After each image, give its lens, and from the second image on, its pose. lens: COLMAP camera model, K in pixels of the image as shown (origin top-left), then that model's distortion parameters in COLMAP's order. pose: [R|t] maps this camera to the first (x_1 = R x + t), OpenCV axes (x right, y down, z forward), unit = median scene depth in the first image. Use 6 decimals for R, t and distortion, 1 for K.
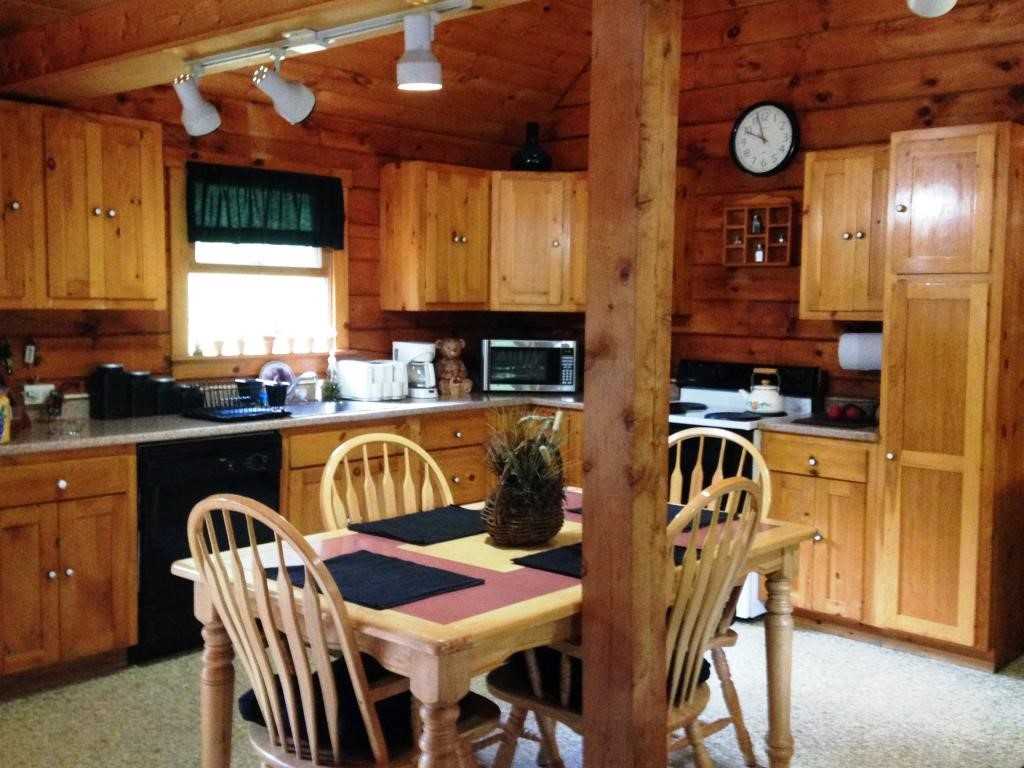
lens RADIAL K [[1101.8, 0, 519.5], [0, 1101.8, 376.2], [0, 0, 1]] dist [0.085720, 0.000000]
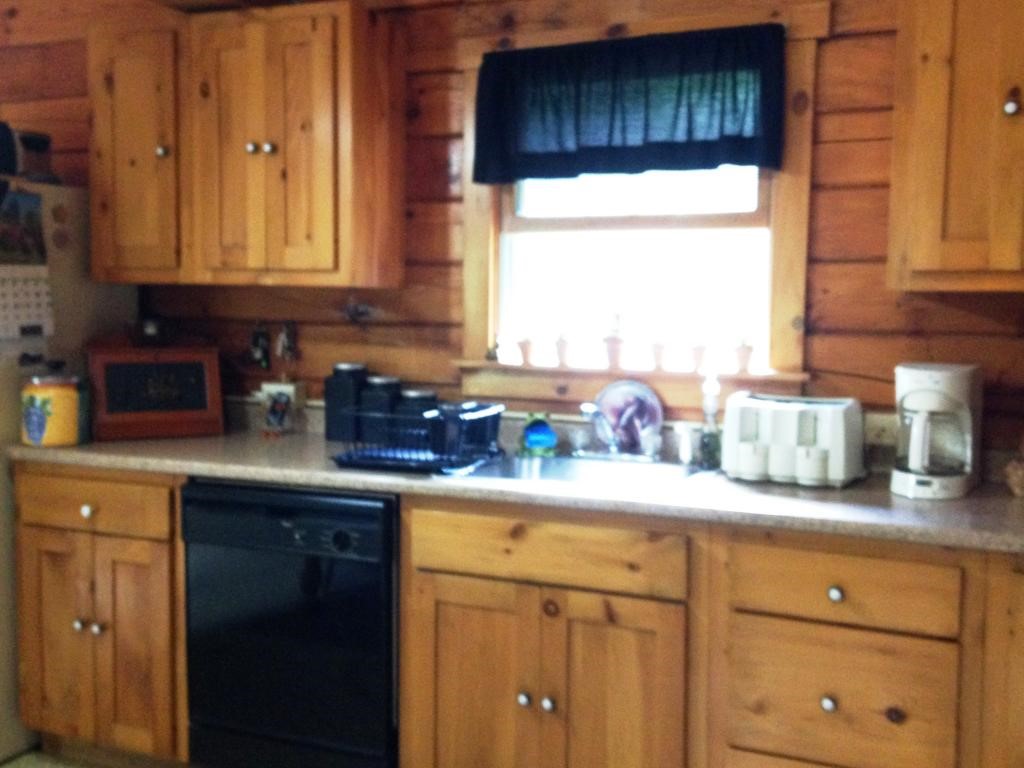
lens RADIAL K [[1101.8, 0, 512.2], [0, 1101.8, 380.3], [0, 0, 1]] dist [0.085720, 0.000000]
pose [[0.319762, 0.065976, -0.945198, 0.294960], [-0.072598, 0.996346, 0.044986, -0.035373], [0.944713, 0.054235, 0.323383, 0.768609]]
